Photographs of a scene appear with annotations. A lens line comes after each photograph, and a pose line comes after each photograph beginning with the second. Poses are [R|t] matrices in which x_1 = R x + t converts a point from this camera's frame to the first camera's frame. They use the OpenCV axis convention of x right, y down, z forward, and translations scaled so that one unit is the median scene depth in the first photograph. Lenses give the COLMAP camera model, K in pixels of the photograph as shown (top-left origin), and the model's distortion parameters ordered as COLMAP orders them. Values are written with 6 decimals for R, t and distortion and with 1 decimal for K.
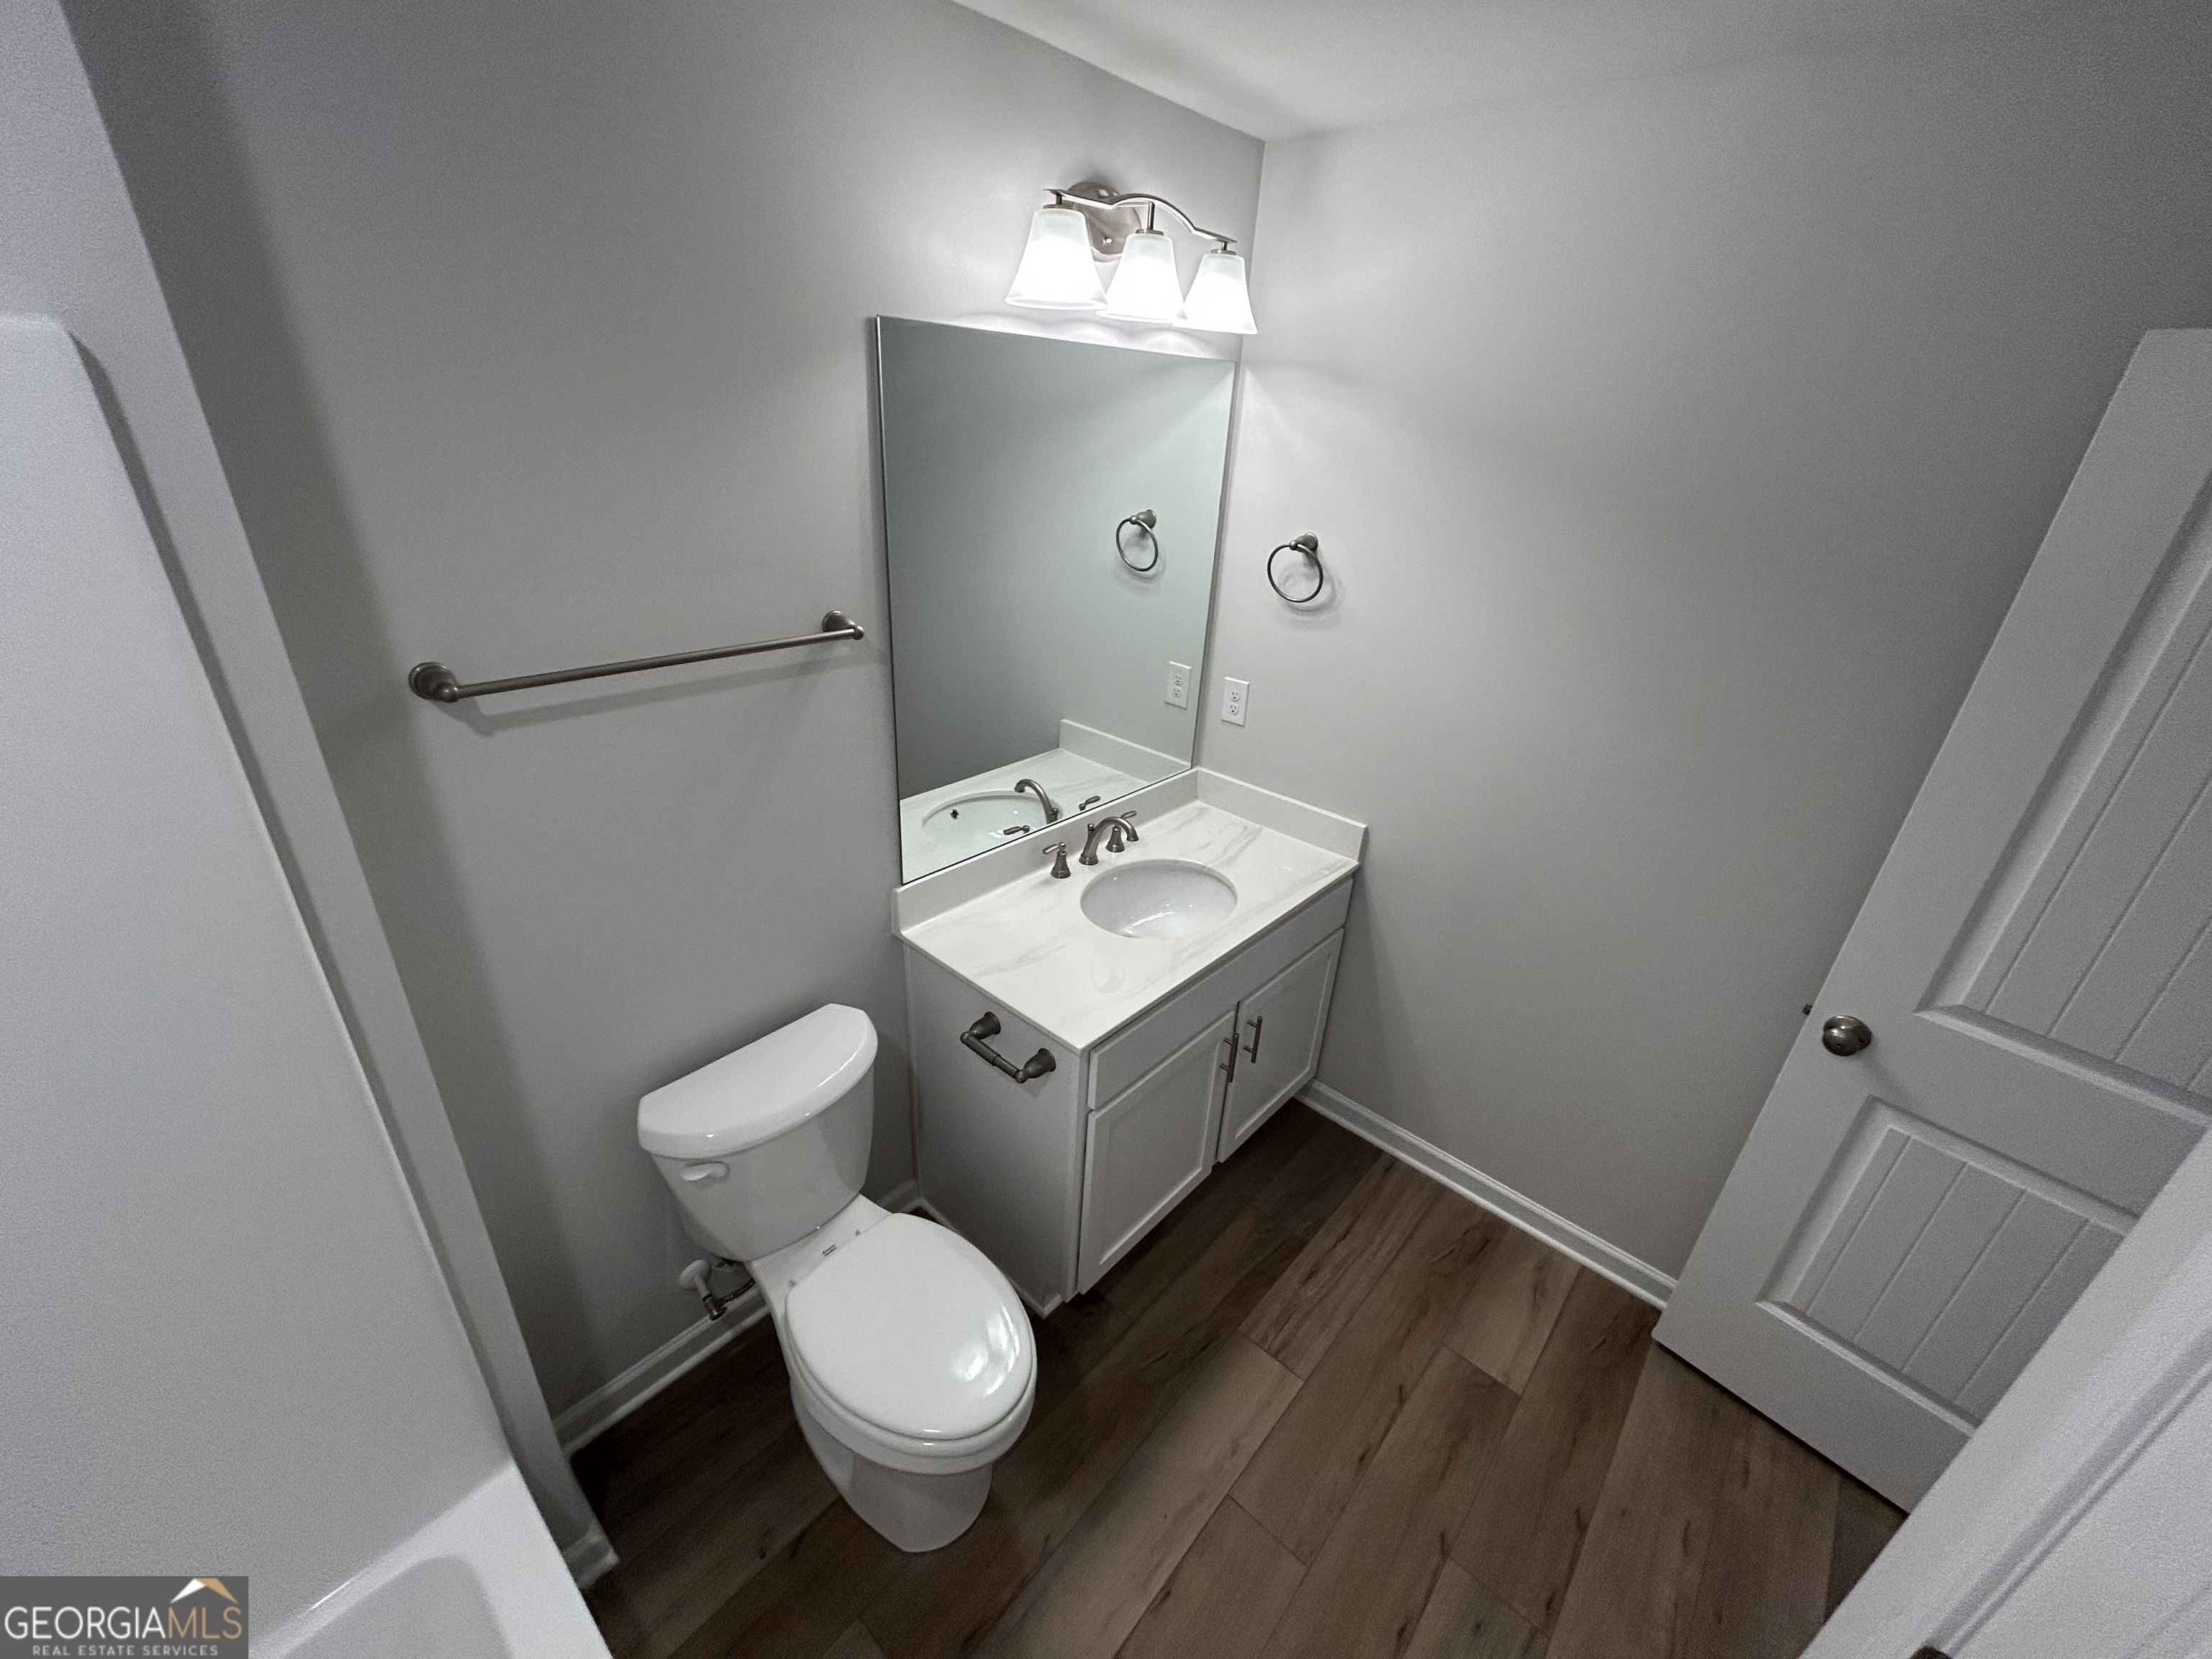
lens RADIAL K [[892.8, 0, 1100.9], [0, 892.8, 833.8], [0, 0, 1]] dist [0.001251, 0.000079]
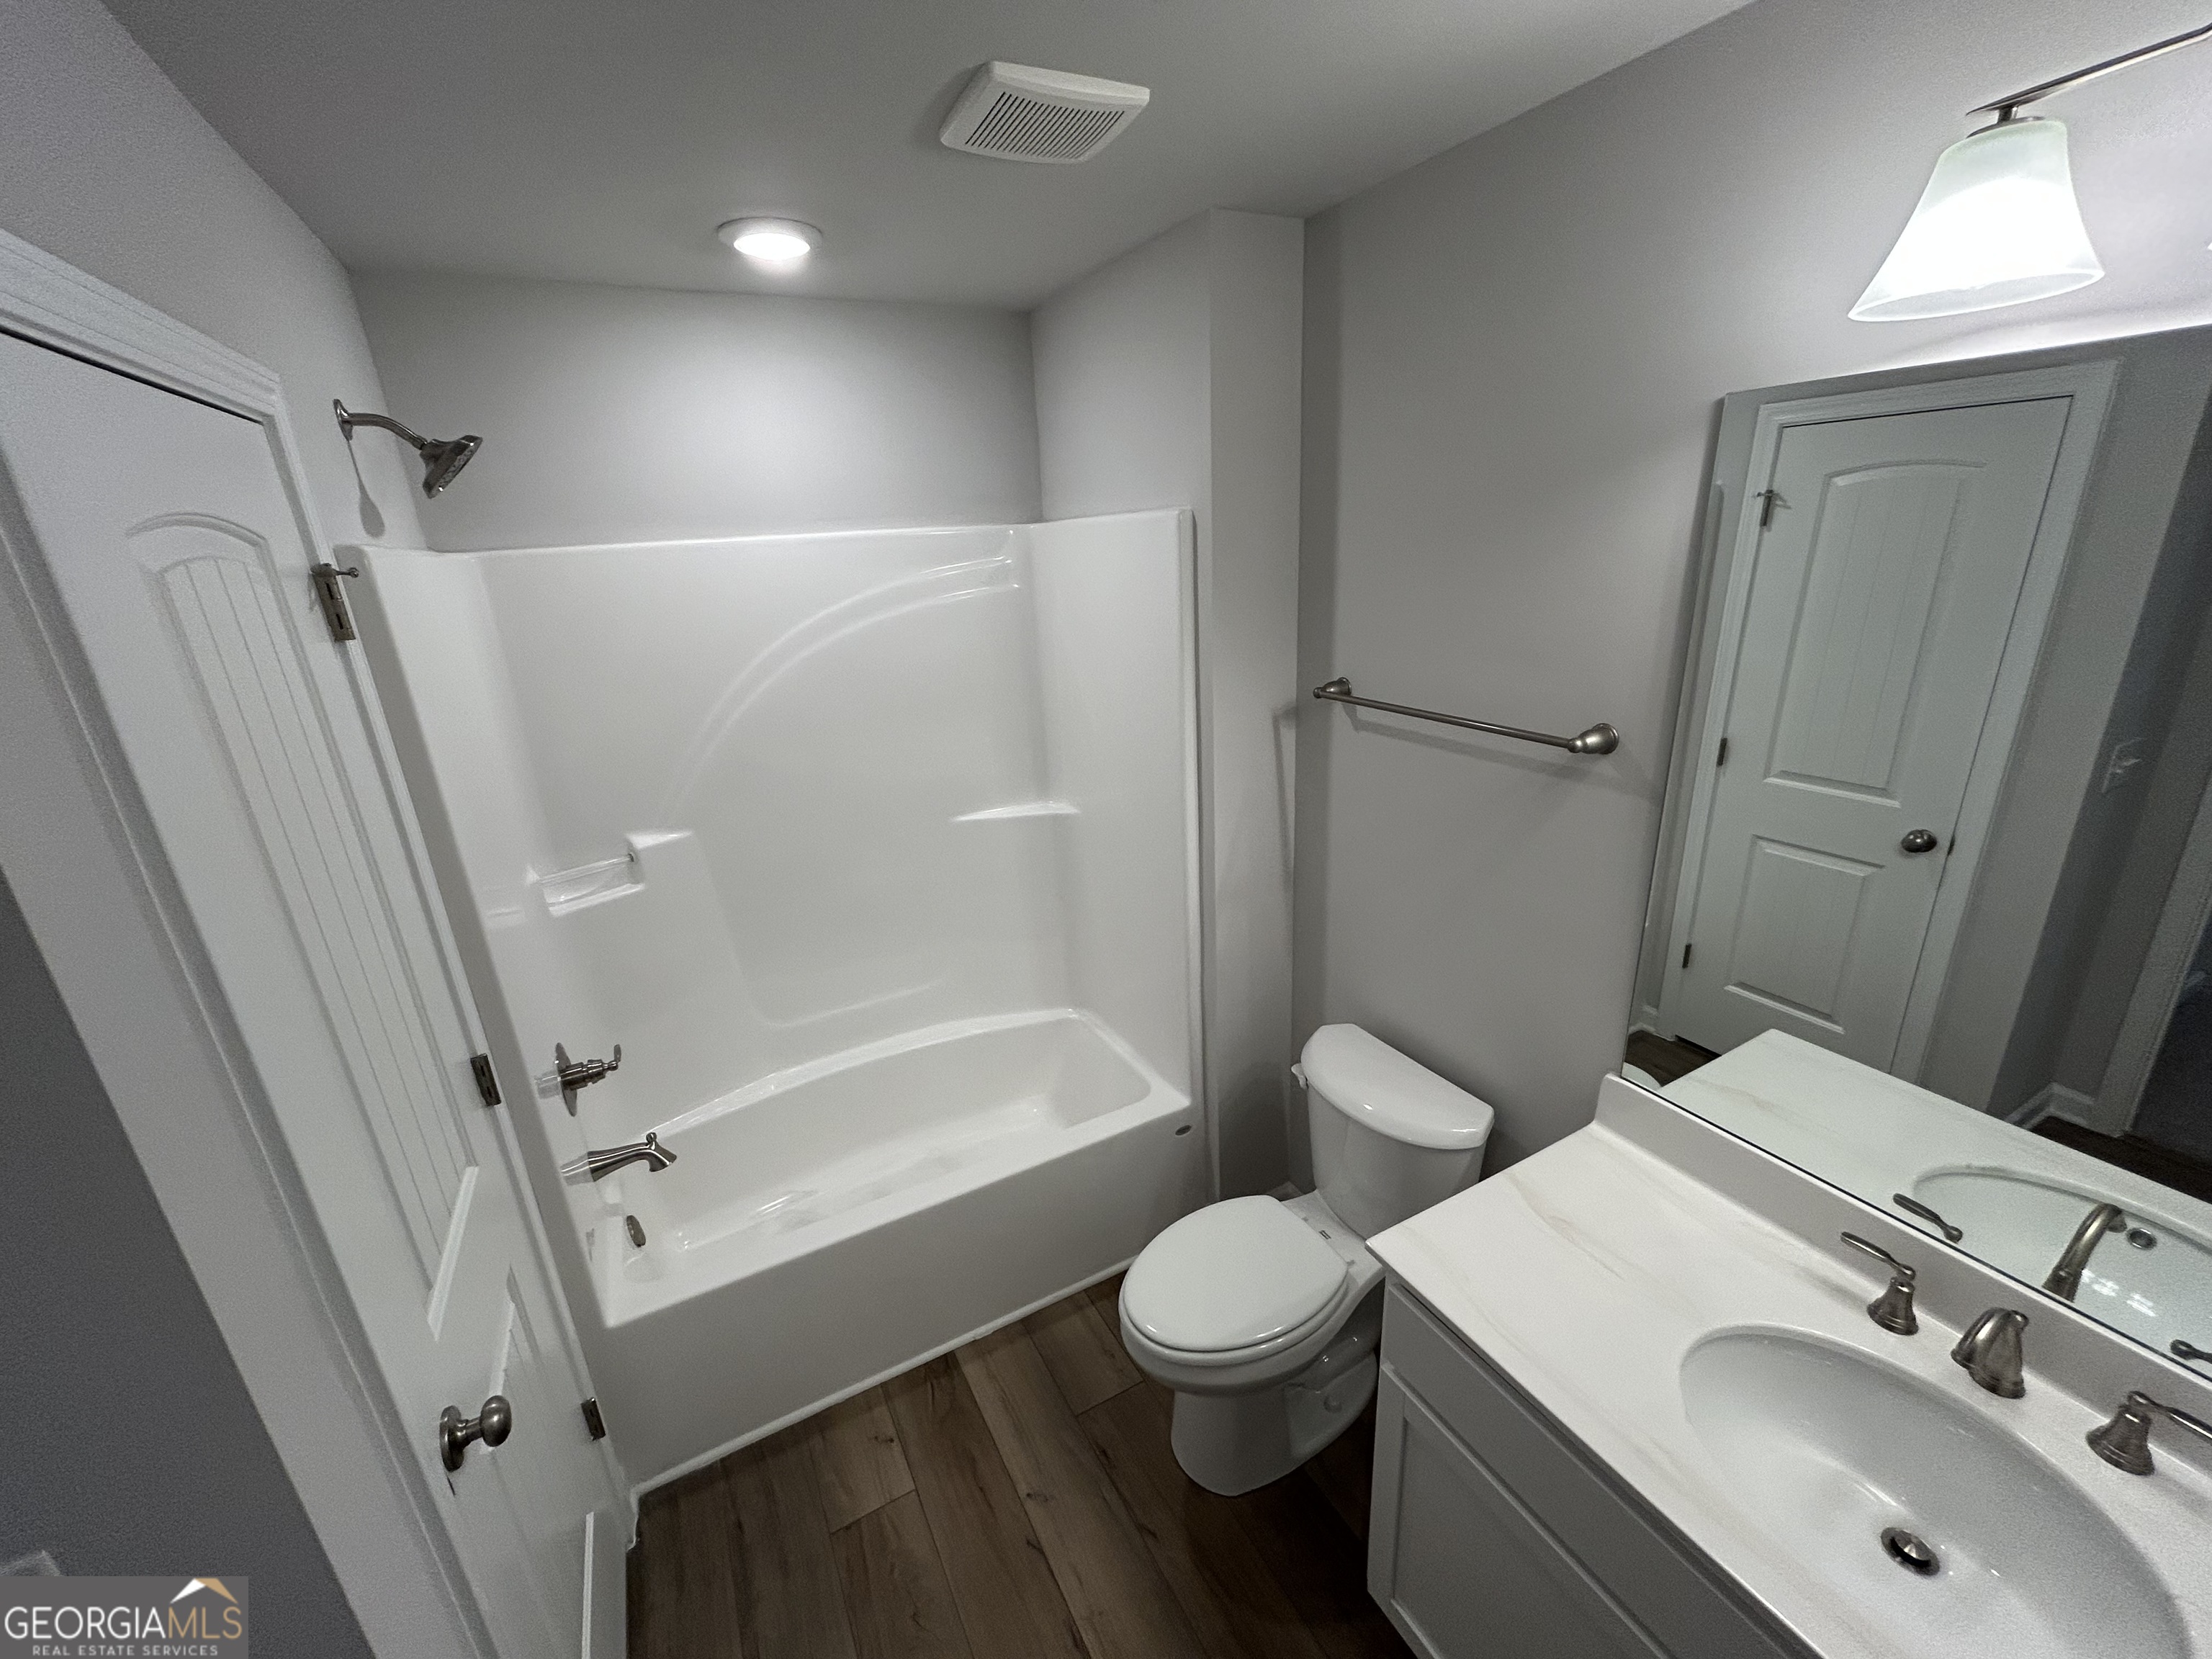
lens RADIAL K [[892.8, 0, 1100.9], [0, 892.8, 833.8], [0, 0, 1]] dist [0.001251, 0.000079]
pose [[-0.343627, 0.269952, -0.899470, 0.722206], [-0.378286, 0.836862, 0.395679, -0.319507], [0.859546, 0.476223, -0.185450, 0.775528]]
